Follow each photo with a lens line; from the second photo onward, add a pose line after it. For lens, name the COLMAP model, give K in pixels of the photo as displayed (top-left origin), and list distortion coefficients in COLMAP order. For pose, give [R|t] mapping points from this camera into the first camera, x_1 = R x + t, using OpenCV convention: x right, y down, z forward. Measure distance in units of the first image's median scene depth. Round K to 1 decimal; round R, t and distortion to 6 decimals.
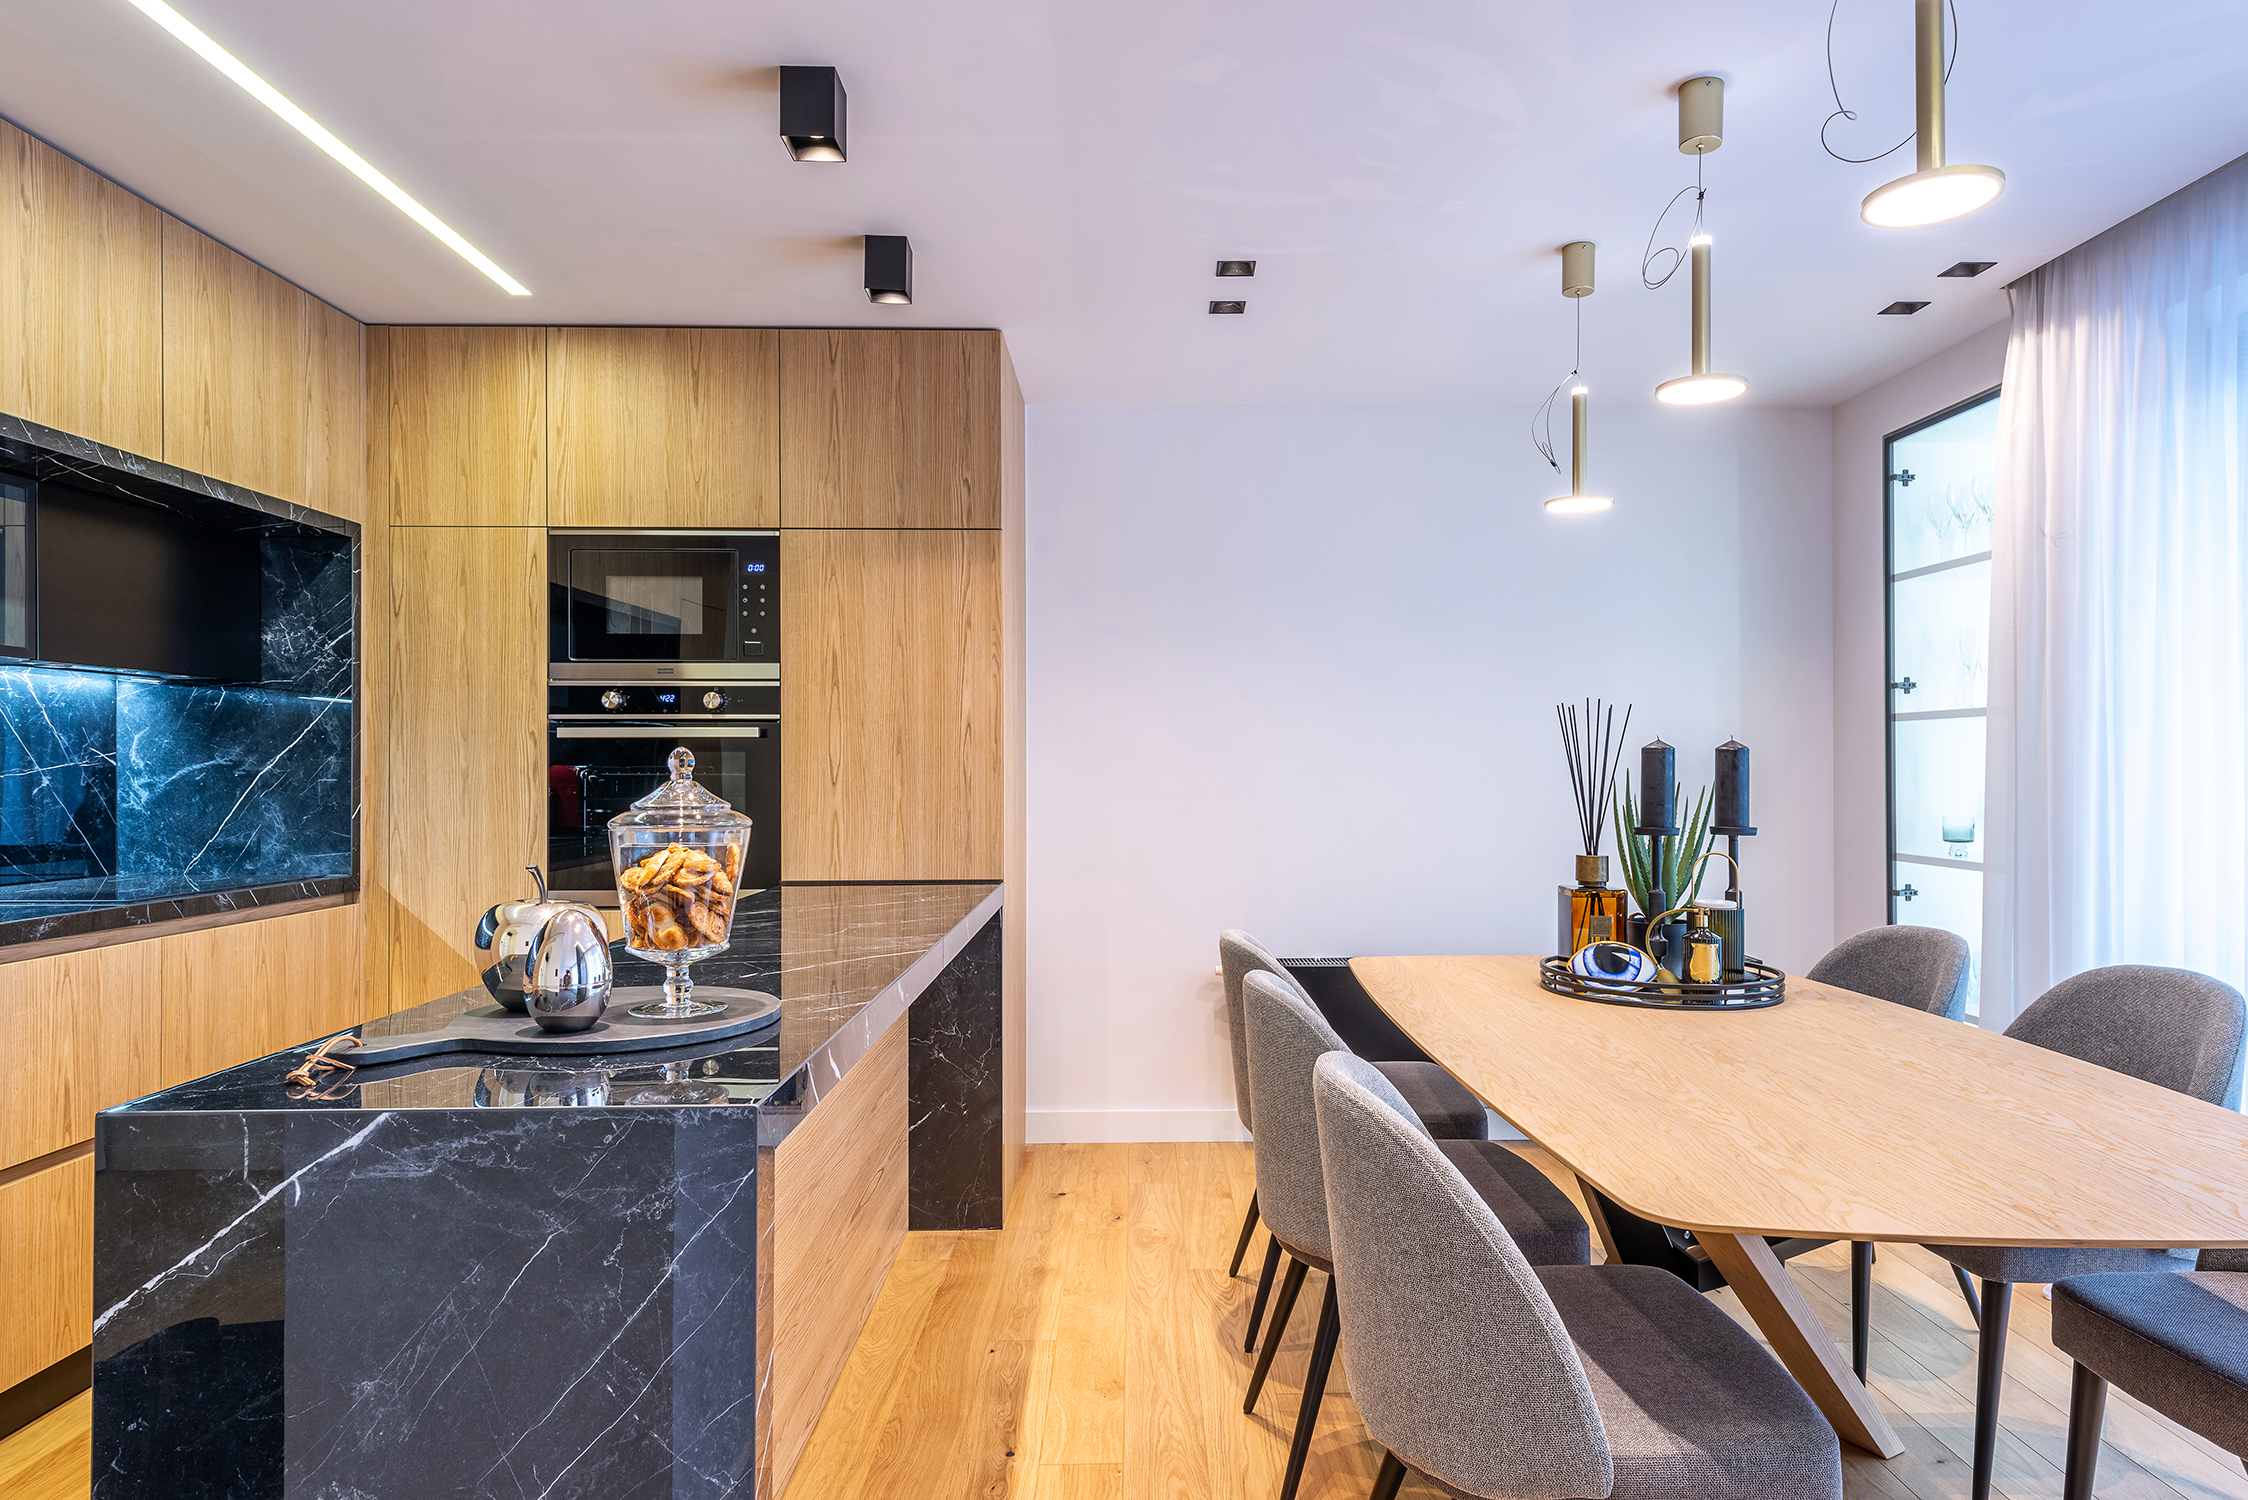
lens RADIAL K [[1300.5, 0, 1167.2], [0, 1300.5, 763.5], [0, 0, 1]] dist [0.024322, -0.016472]
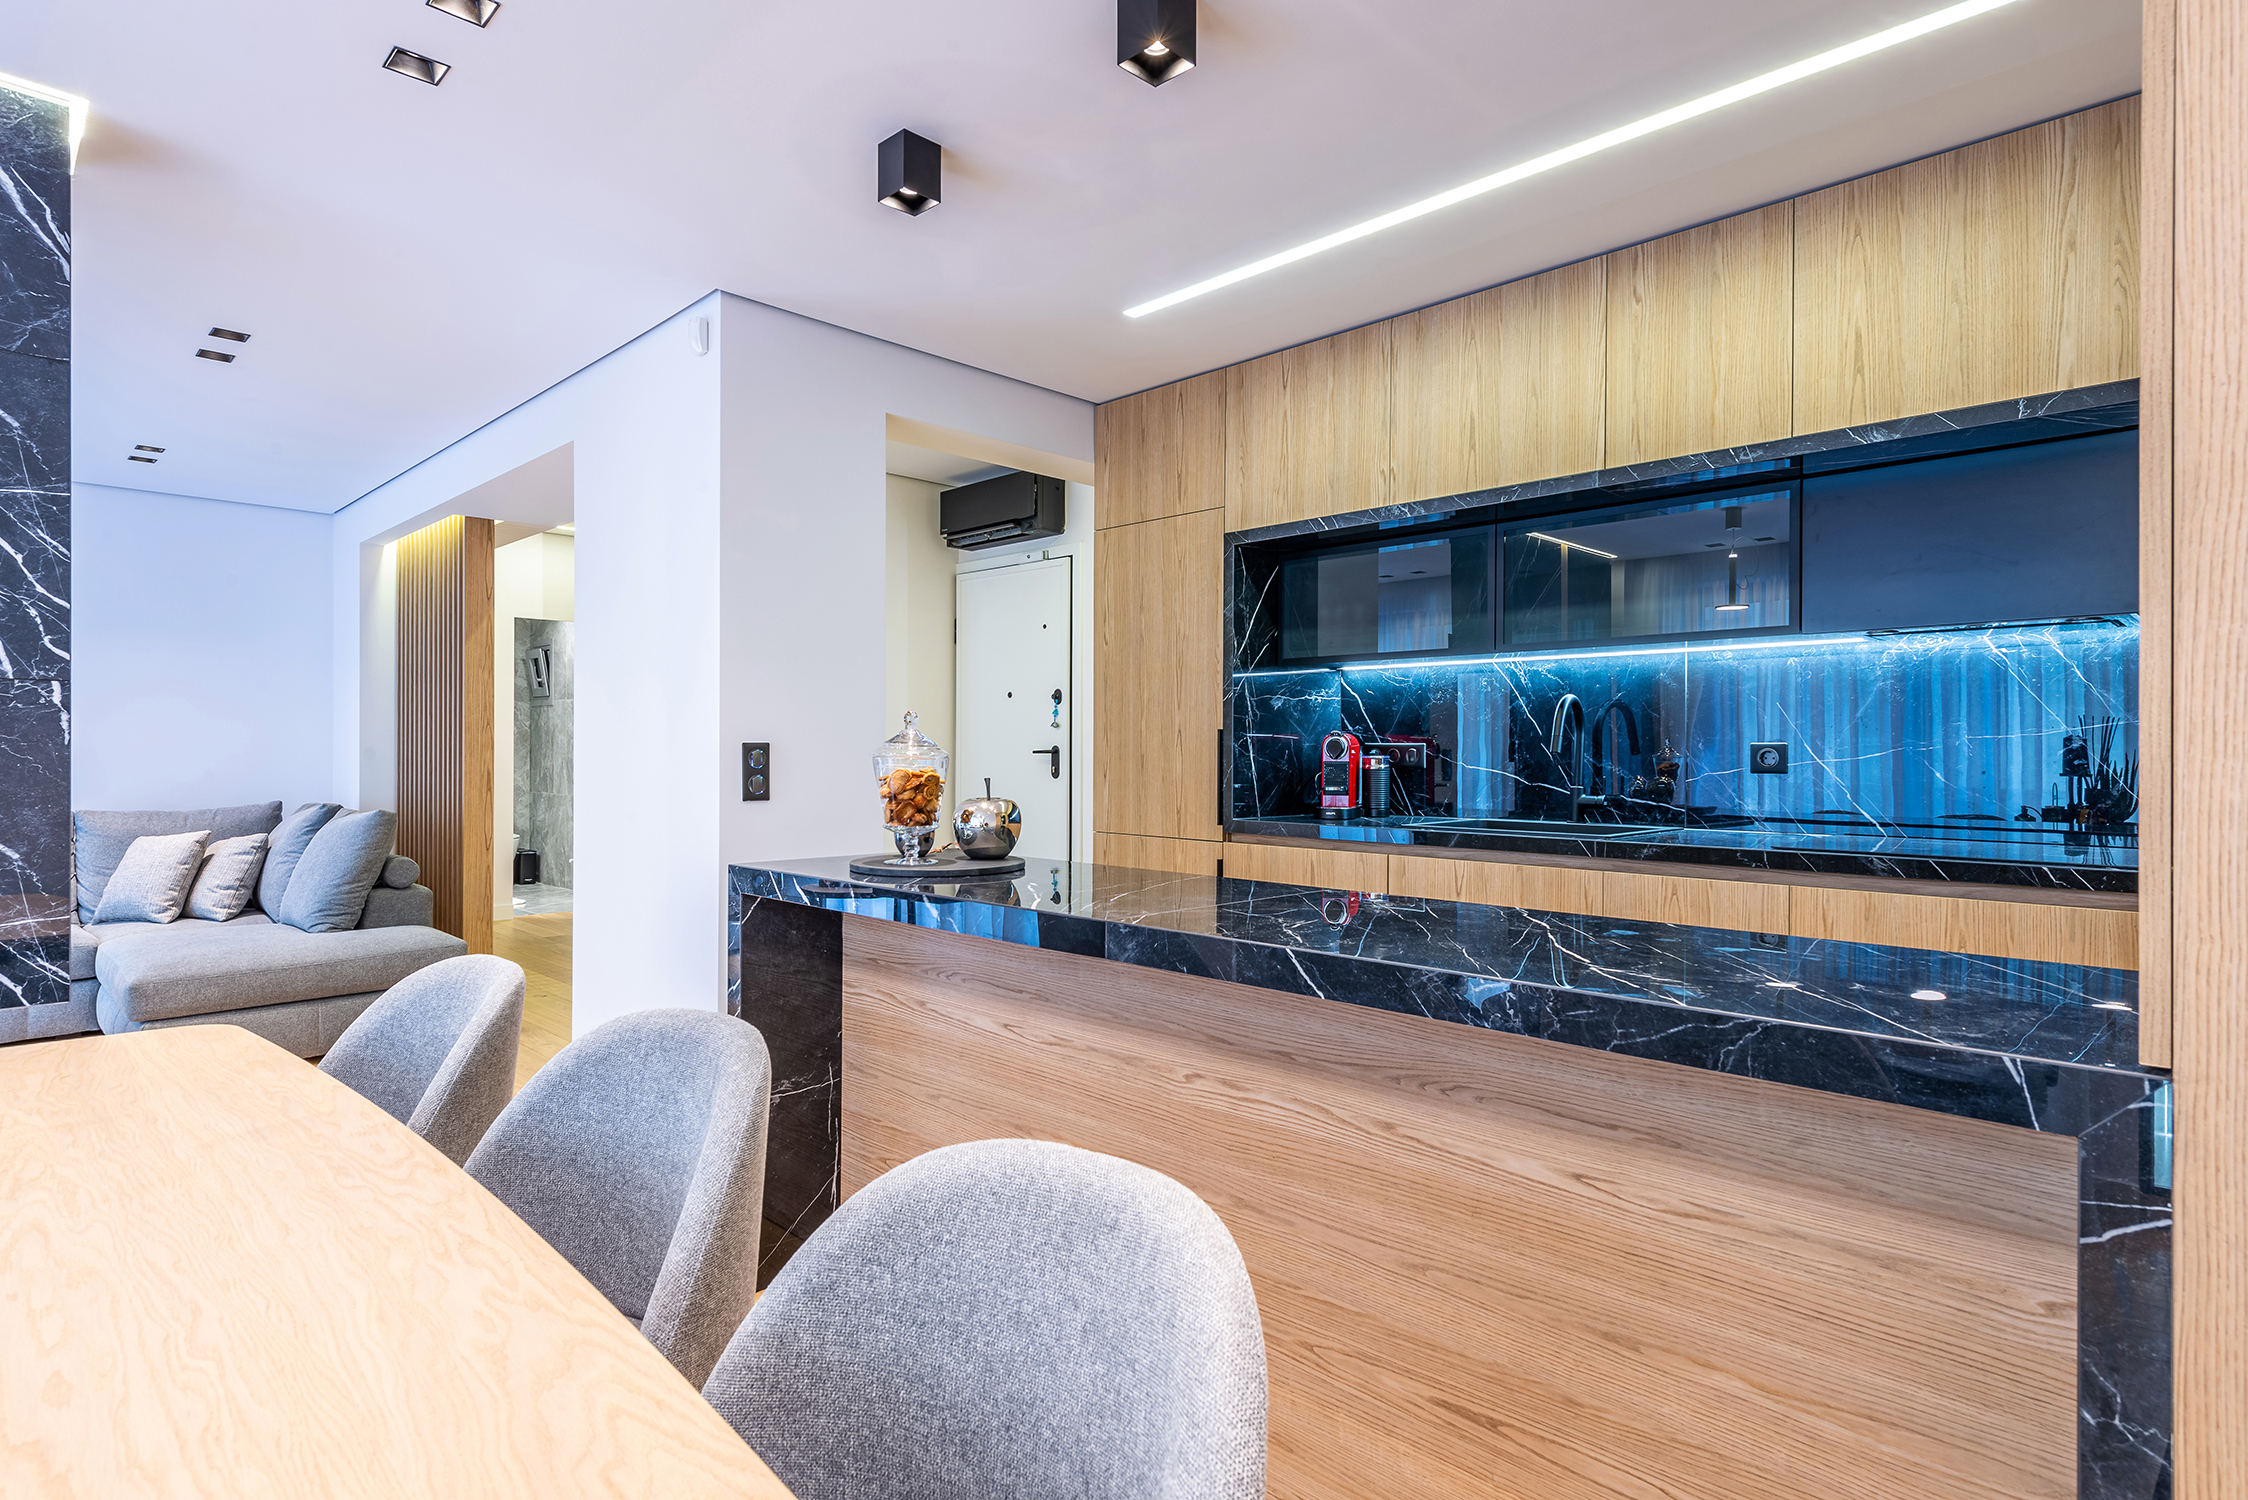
lens RADIAL K [[1178.4, 0, 1131.4], [0, 1178.4, 756.5], [0, 0, 1]] dist [0.020778, -0.014647]
pose [[-0.722866, 0.002031, -0.690985, 0.221910], [0.000656, 0.999997, 0.002253, 0.020255], [0.690988, 0.001176, -0.722865, 1.049748]]
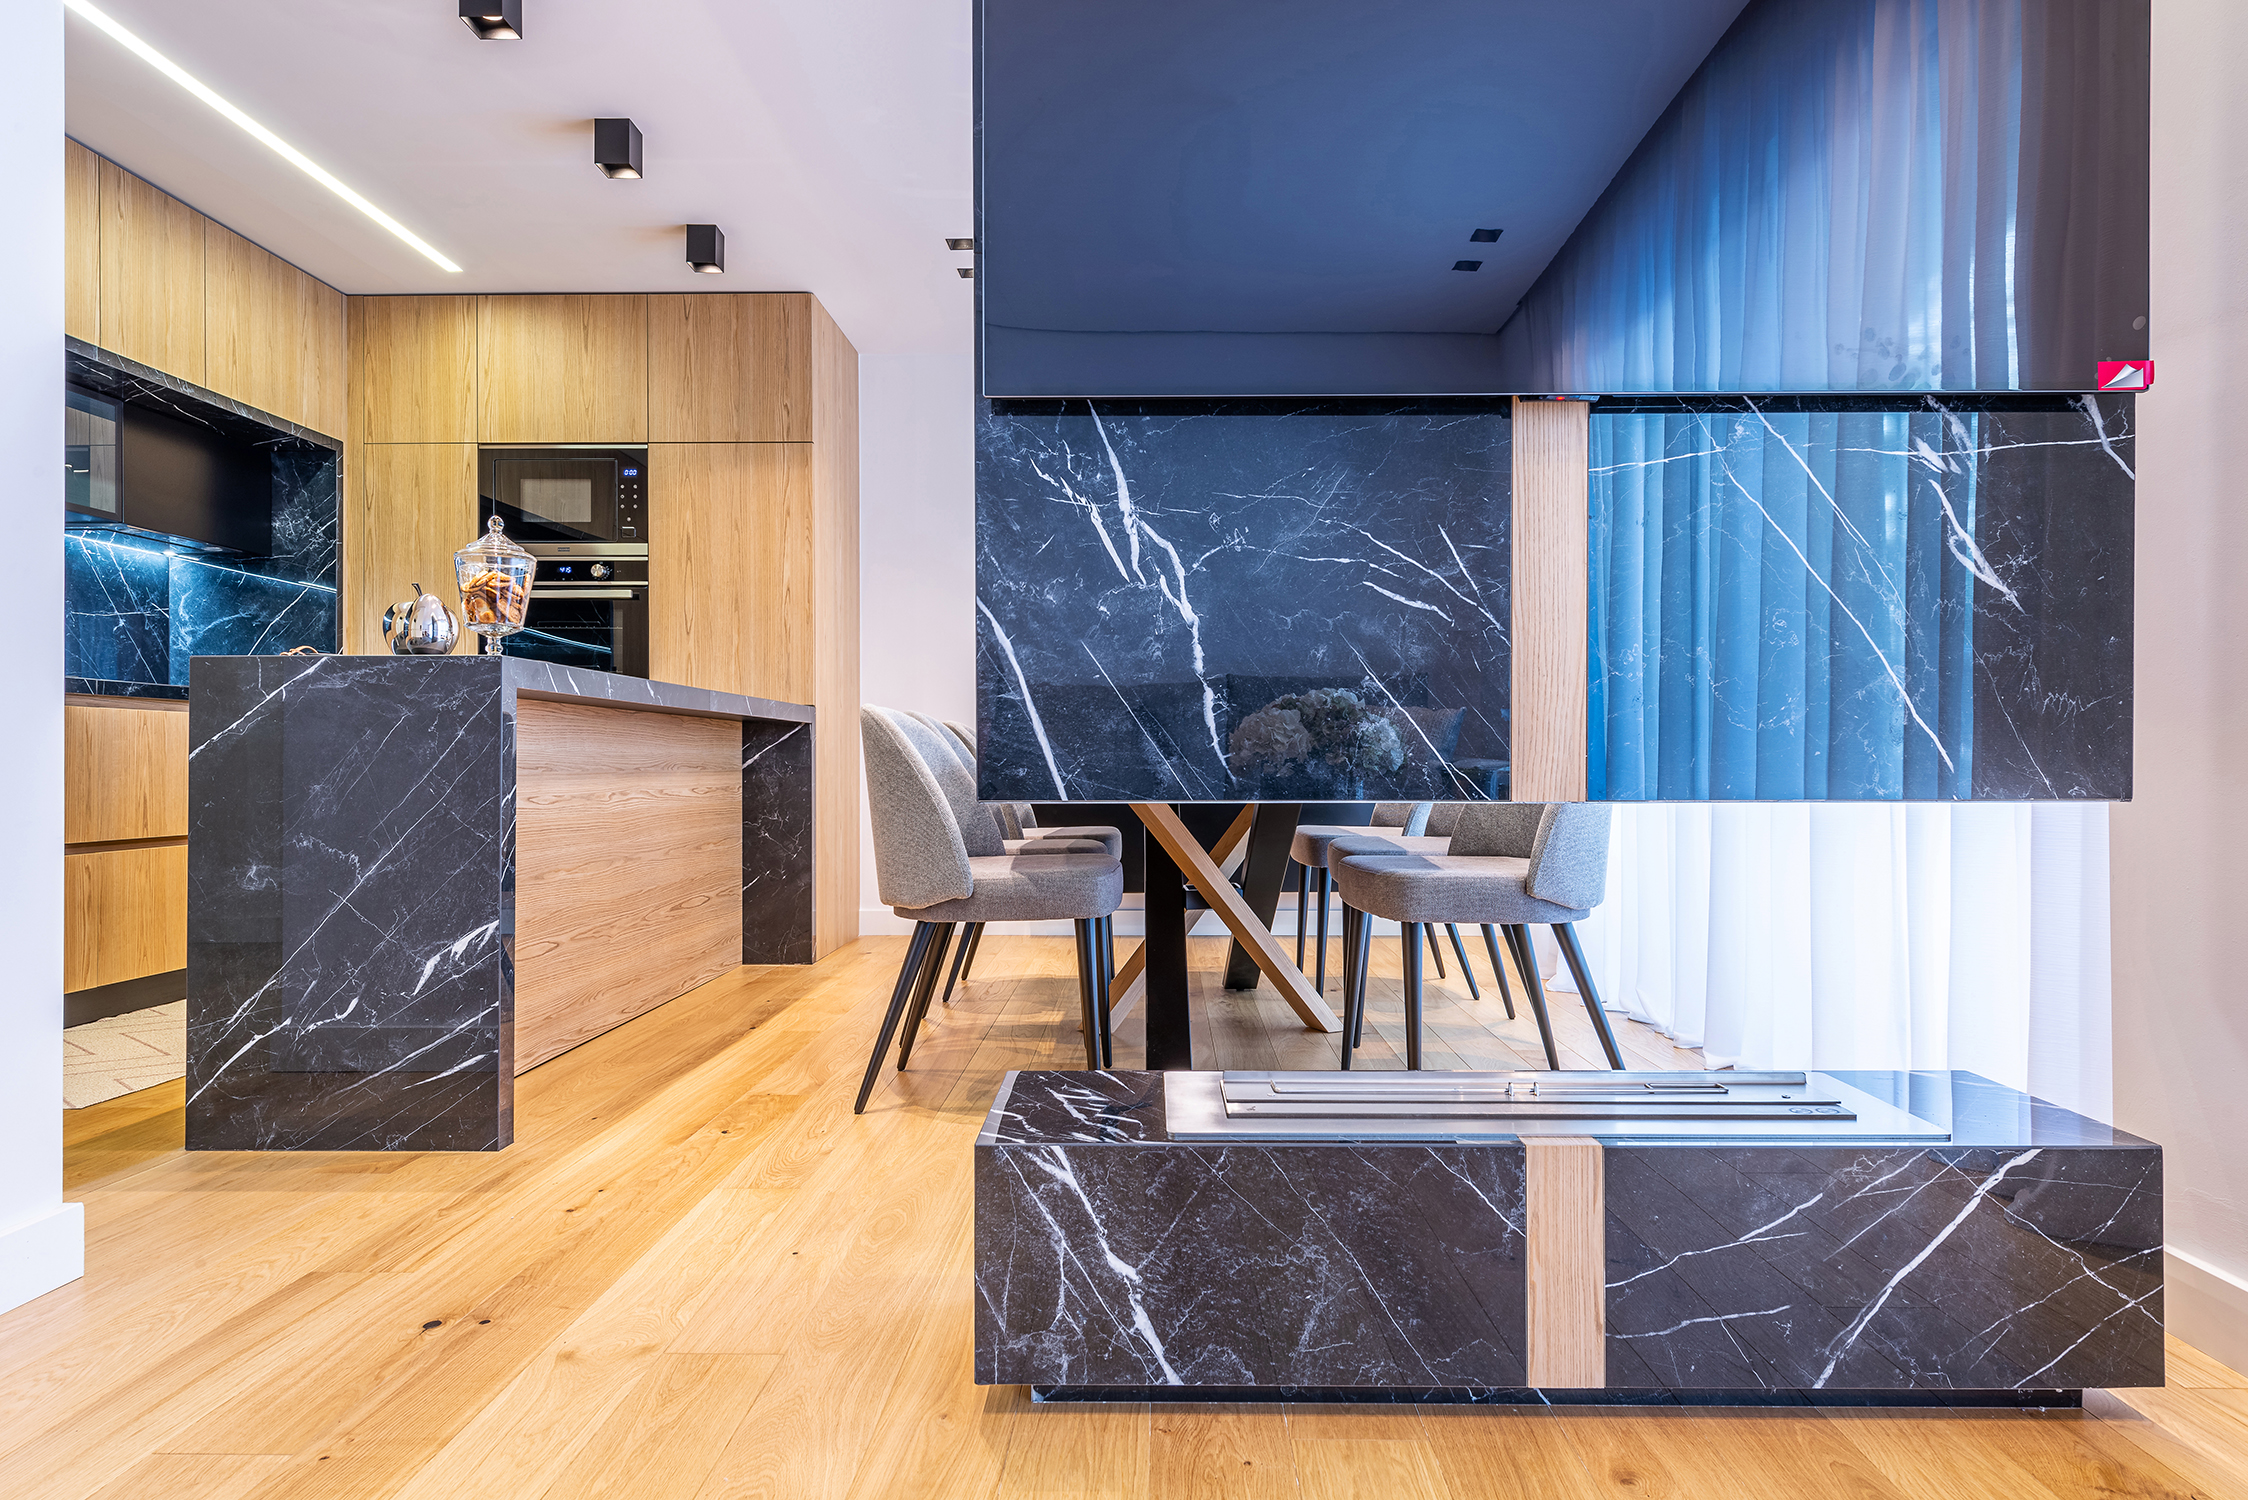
lens RADIAL K [[1349.1, 0, 1129.0], [0, 1349.1, 750.6], [0, 0, 1]] dist [0.036767, -0.026352]
pose [[0.998926, -0.001268, -0.046311, 0.263979], [0.001052, 0.999988, -0.004698, 0.144819], [0.046317, 0.004644, 0.998916, -0.373391]]
